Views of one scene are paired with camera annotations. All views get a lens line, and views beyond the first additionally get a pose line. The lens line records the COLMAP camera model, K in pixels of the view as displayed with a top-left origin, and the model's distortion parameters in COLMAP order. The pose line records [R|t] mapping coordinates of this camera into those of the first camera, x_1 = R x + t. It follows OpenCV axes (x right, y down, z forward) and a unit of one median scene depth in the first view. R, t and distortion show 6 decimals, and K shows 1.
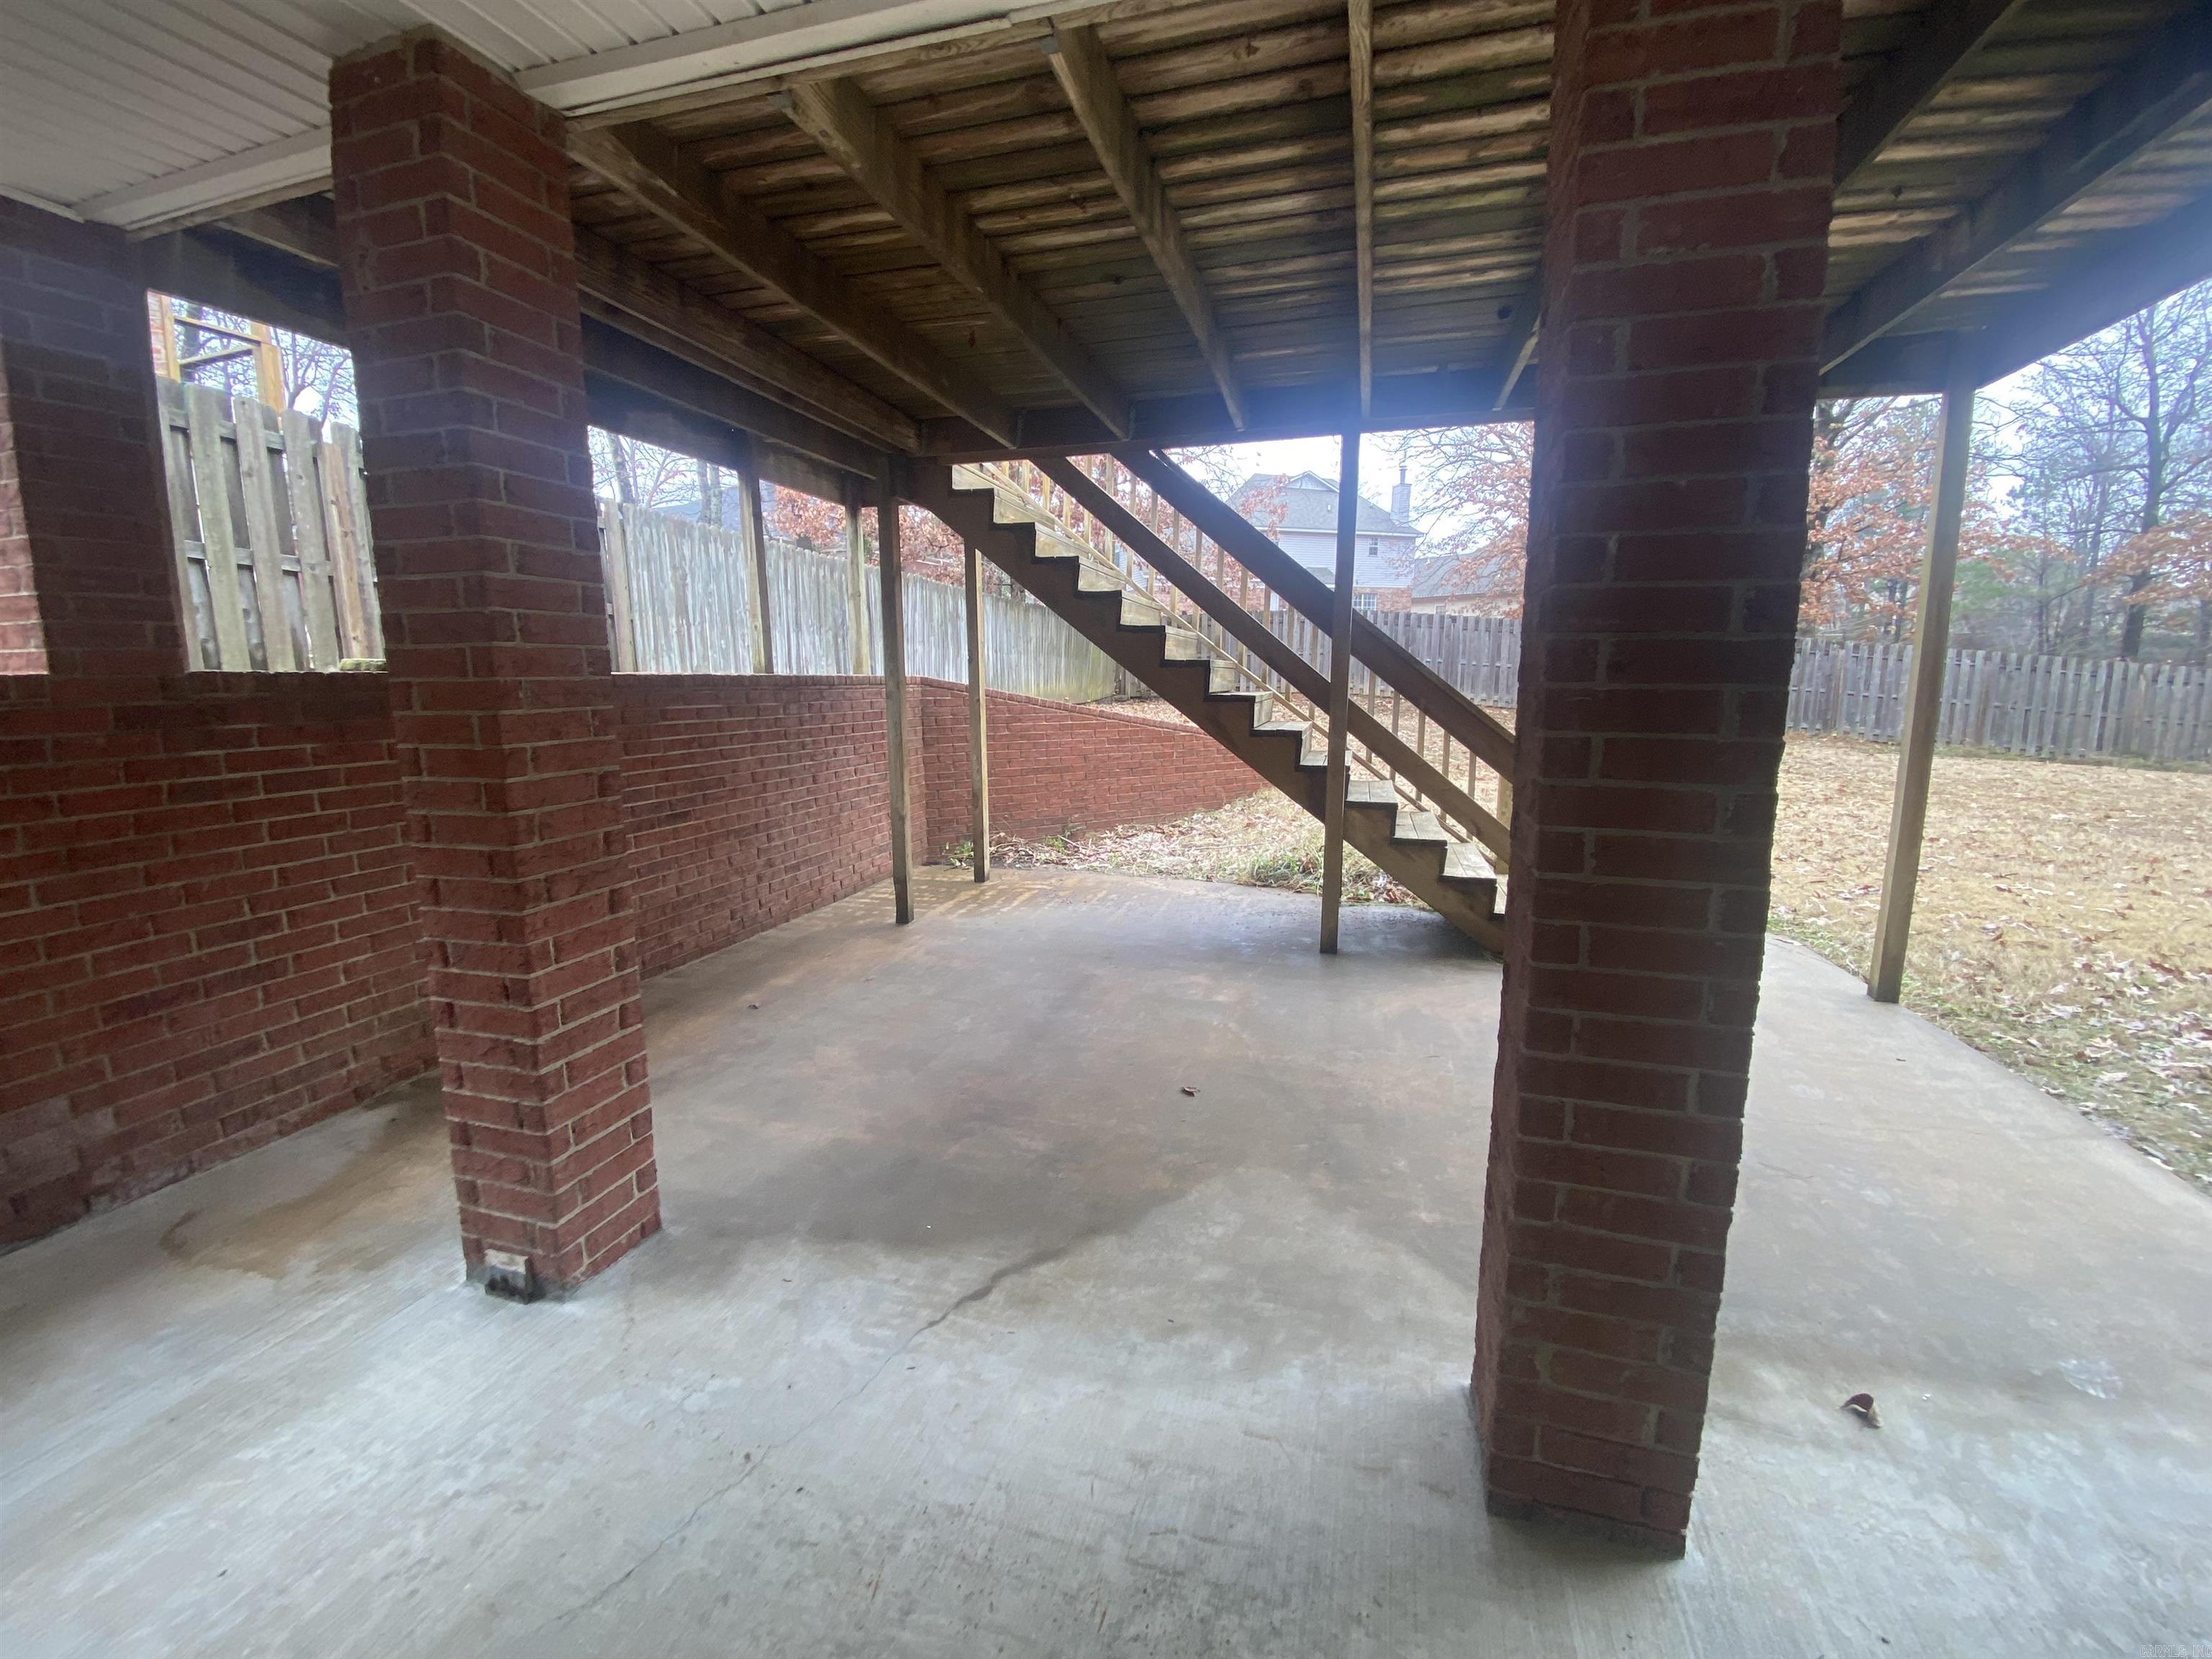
lens RADIAL K [[893.2, 0, 1108.8], [0, 893.2, 814.0], [0, 0, 1]] dist [-0.002452, -0.000236]
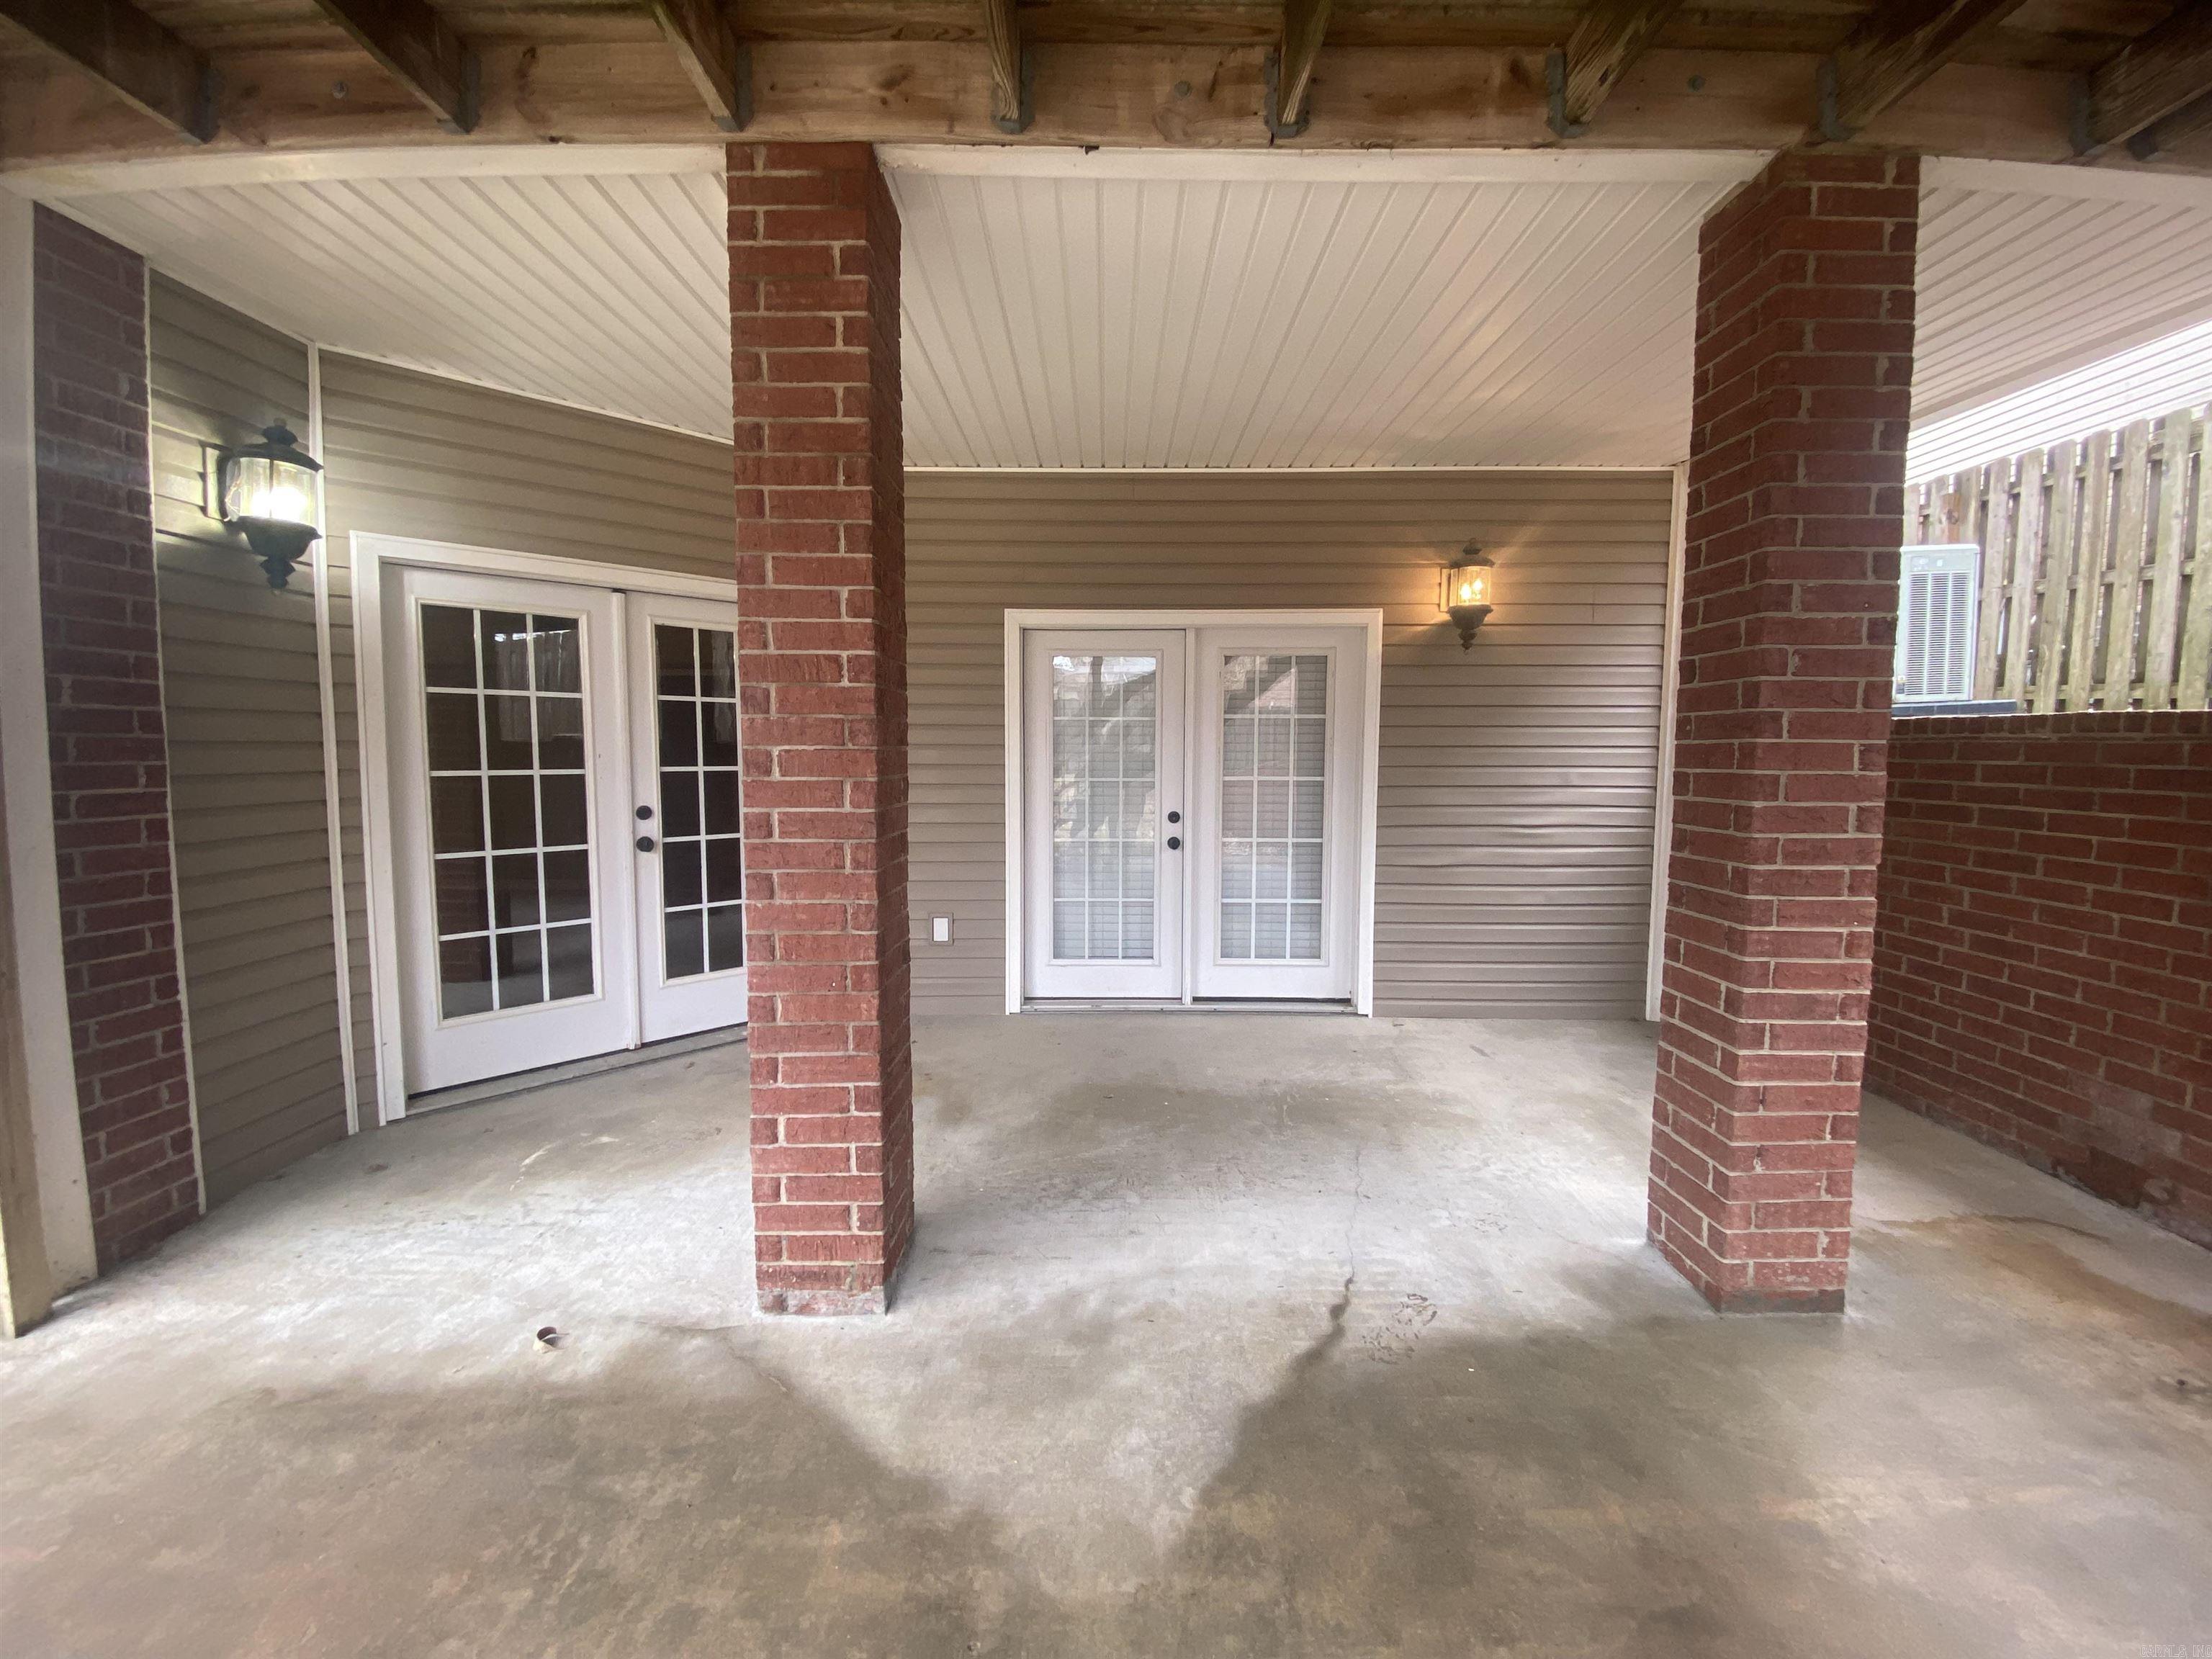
lens RADIAL K [[893.2, 0, 1106.8], [0, 893.2, 819.9], [0, 0, 1]] dist [-0.002452, -0.000236]
pose [[-0.961066, 0.022855, -0.275372, 0.359772], [-0.040382, 0.974257, 0.221796, -0.213354], [0.273352, 0.224281, -0.935402, 1.675517]]
